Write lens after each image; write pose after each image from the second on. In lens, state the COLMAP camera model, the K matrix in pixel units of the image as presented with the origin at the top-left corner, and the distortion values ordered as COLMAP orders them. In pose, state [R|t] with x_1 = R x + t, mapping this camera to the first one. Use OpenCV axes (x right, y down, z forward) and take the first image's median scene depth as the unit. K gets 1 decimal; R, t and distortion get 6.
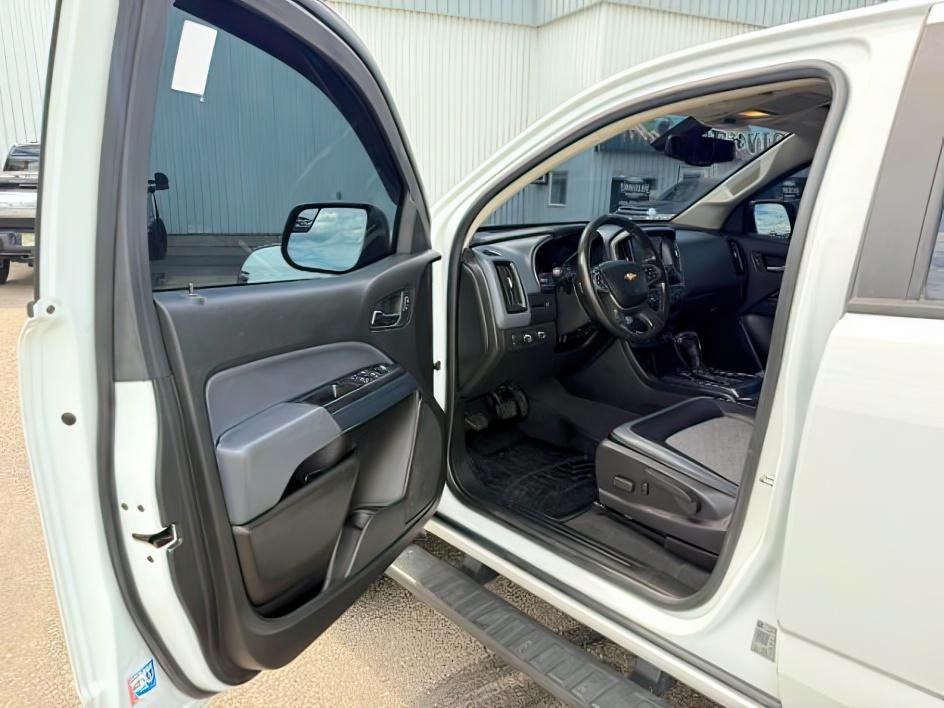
lens RADIAL K [[678.3, 0, 469.6], [0, 678.3, 354.4], [0, 0, 1]] dist [0.005566, -0.007451]
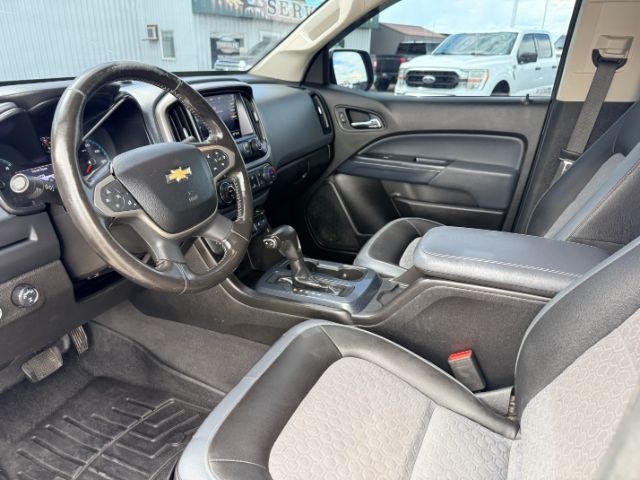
lens RADIAL K [[459.8, 0, 333.0], [0, 459.8, 259.4], [0, 0, 1]] dist [0.005566, -0.007451]
pose [[0.907677, -0.164212, 0.386207, 0.131646], [0.086867, 0.973853, 0.209916, -0.079182], [-0.410580, -0.156987, 0.898209, 0.396460]]
